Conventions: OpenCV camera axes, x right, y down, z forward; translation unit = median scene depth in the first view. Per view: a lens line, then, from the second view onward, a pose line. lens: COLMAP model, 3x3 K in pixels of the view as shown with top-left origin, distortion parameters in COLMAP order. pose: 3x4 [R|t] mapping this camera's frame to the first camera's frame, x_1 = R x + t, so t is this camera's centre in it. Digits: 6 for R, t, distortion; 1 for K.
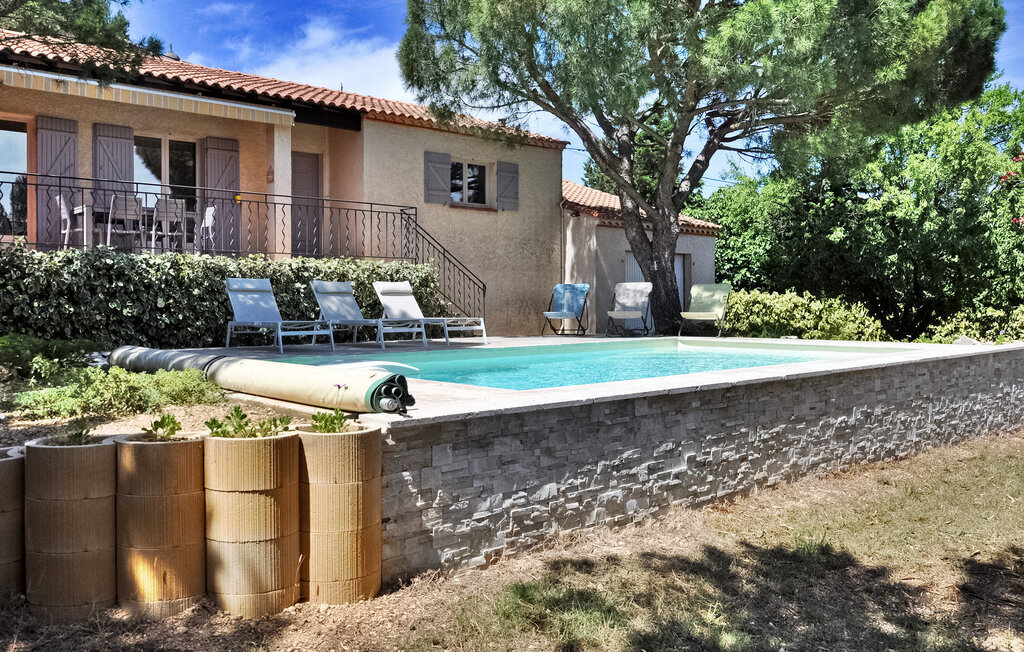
lens RADIAL K [[835.7, 0, 505.5], [0, 835.7, 291.4], [0, 0, 1]] dist [-0.024135, 0.006382]
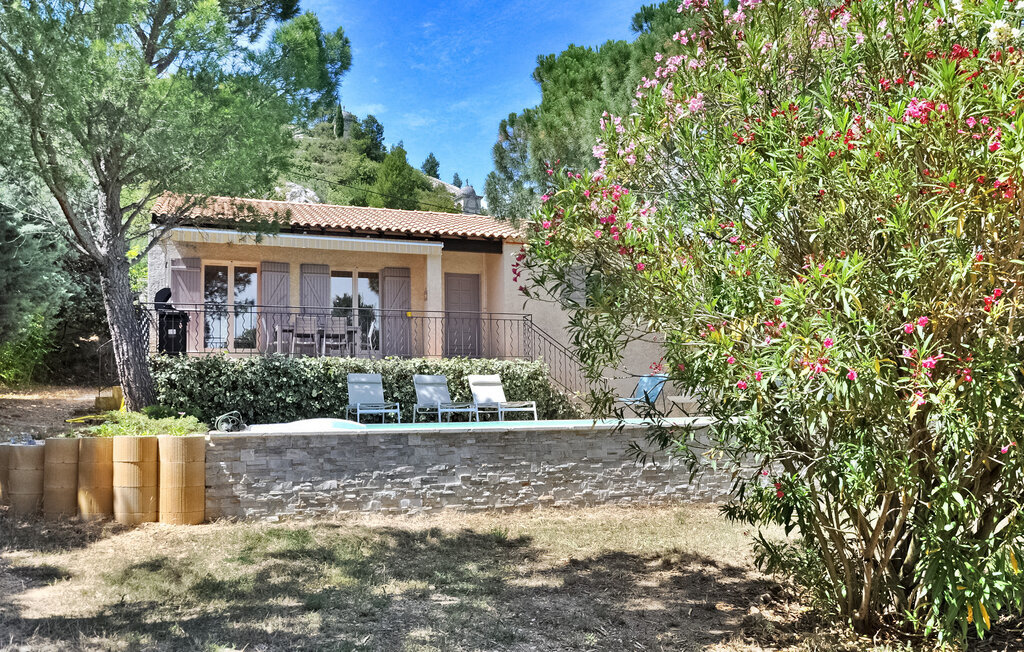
lens RADIAL K [[837.8, 0, 512.0], [0, 837.8, 326.0], [0, 0, 1]] dist [-0.029256, 0.008271]
pose [[0.932639, -0.044299, -0.358080, 0.811088], [0.013445, 0.996012, -0.088202, 0.061325], [0.360559, 0.077446, 0.929515, -0.359491]]
